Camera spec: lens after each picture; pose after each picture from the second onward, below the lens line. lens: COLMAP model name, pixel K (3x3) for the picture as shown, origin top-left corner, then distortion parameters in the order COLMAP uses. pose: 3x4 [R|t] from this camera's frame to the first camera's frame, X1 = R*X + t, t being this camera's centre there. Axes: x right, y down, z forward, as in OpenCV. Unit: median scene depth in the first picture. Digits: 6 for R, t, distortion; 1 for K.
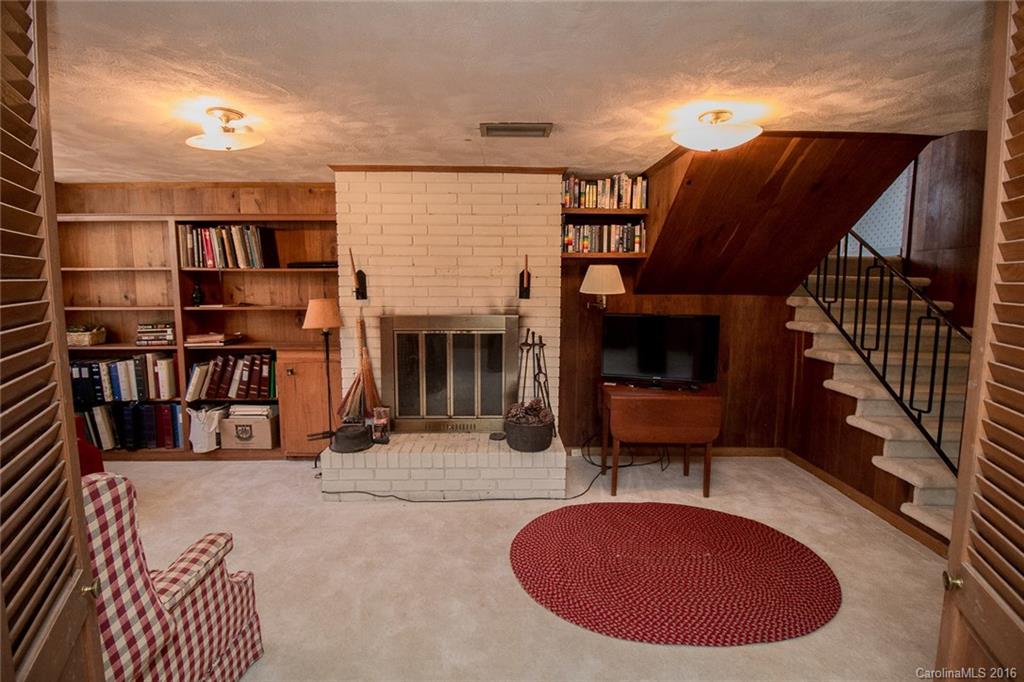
lens RADIAL K [[477.8, 0, 508.2], [0, 477.8, 337.5], [0, 0, 1]] dist [-0.001123, -0.011825]
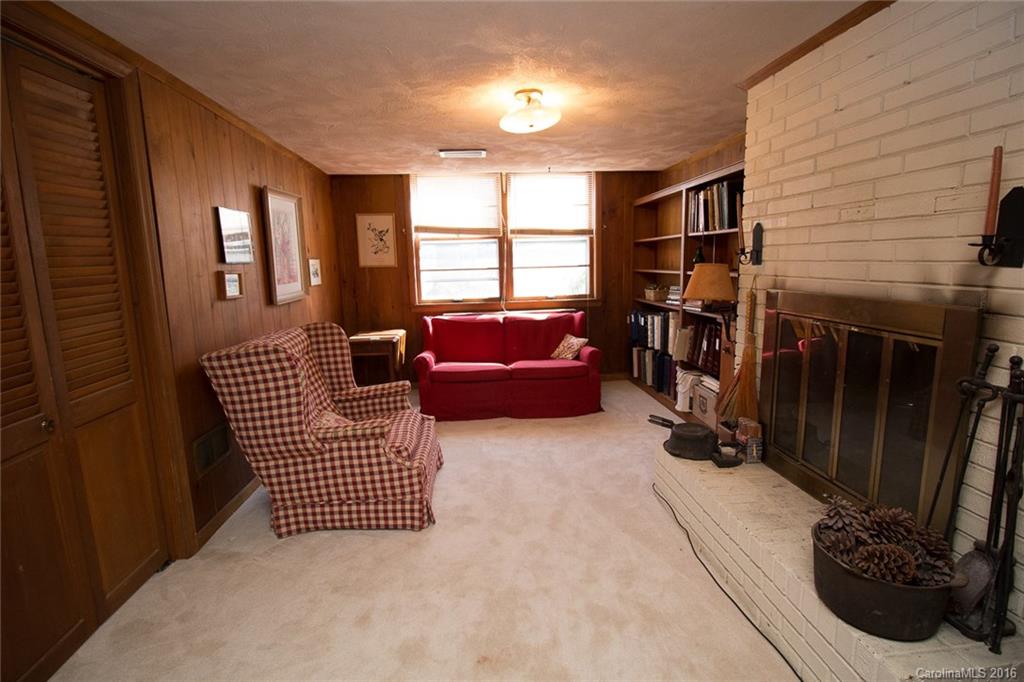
lens RADIAL K [[477.8, 0, 508.6], [0, 477.8, 335.1], [0, 0, 1]] dist [-0.001123, -0.011825]
pose [[0.063558, 0.149700, -0.986687, 0.380629], [-0.090855, 0.985448, 0.143660, -0.044297], [0.993834, 0.080515, 0.076234, 0.581067]]
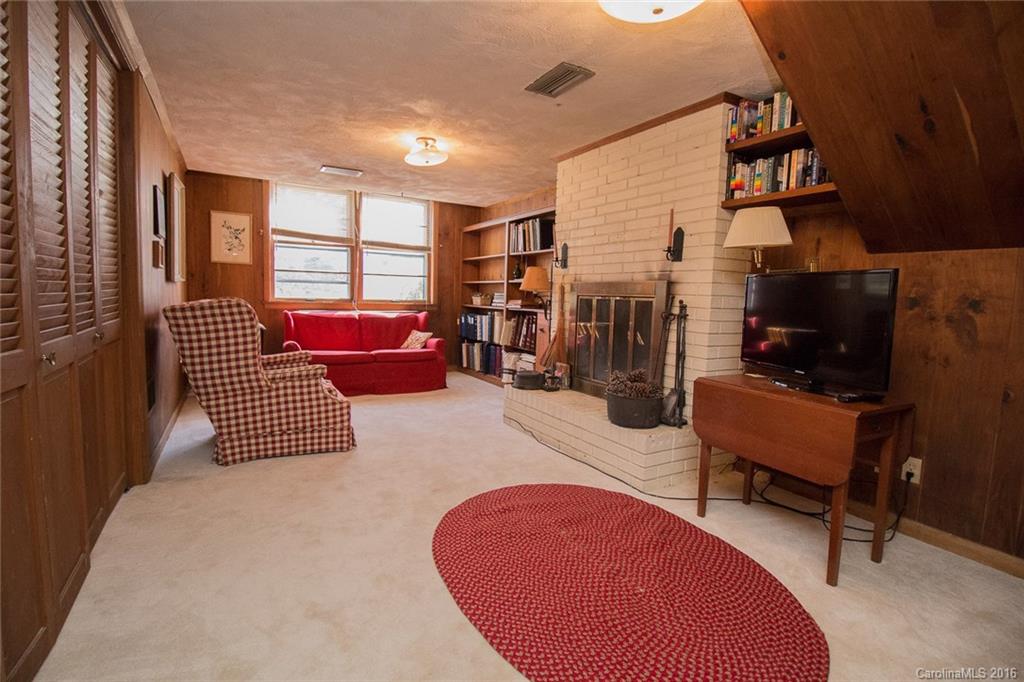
lens RADIAL K [[477.8, 0, 507.2], [0, 477.8, 336.6], [0, 0, 1]] dist [-0.001123, -0.011825]
pose [[0.478708, 0.089869, -0.873363, 0.648013], [-0.130568, 0.990973, 0.030404, 0.066619], [0.868211, 0.099479, 0.486121, 0.327805]]
